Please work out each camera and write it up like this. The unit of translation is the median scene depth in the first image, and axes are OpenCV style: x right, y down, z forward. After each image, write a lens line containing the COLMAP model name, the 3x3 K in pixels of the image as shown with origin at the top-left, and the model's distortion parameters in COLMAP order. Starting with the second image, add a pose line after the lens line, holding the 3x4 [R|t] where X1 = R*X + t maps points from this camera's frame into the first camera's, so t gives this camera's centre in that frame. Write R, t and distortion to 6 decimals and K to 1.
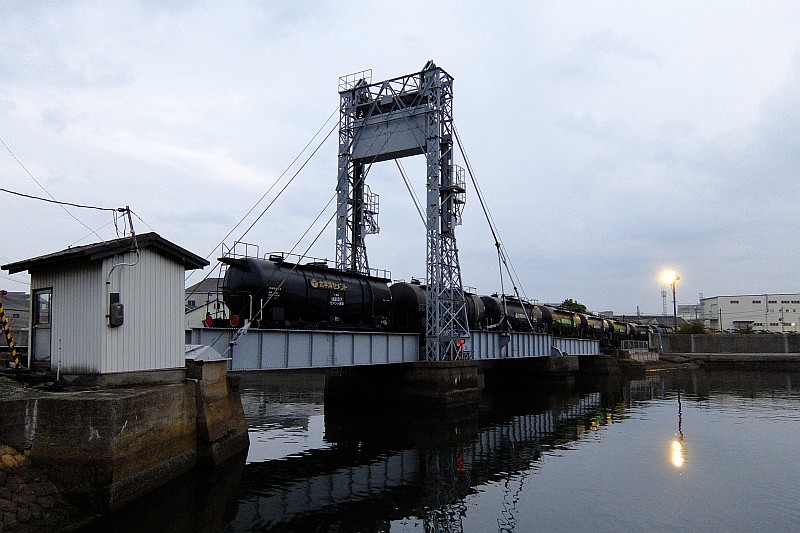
lens RADIAL K [[603.4, 0, 399.7], [0, 603.4, 247.4], [0, 0, 1]] dist [-0.036423, -0.002253]
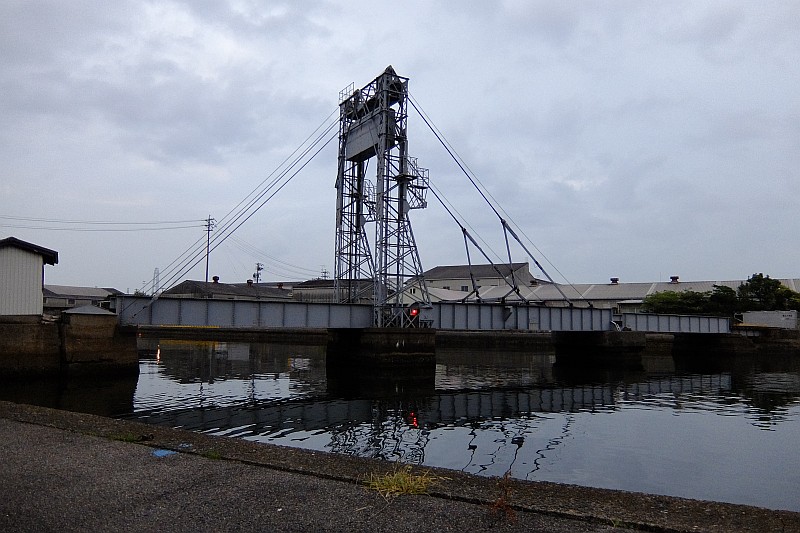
lens RADIAL K [[603.4, 0, 399.7], [0, 603.4, 247.4], [0, 0, 1]] dist [-0.036423, -0.002253]
pose [[0.886260, -0.055020, -0.459909, 0.565474], [0.064158, 0.997931, 0.004249, 0.028234], [0.458724, -0.033272, 0.887956, -0.012184]]
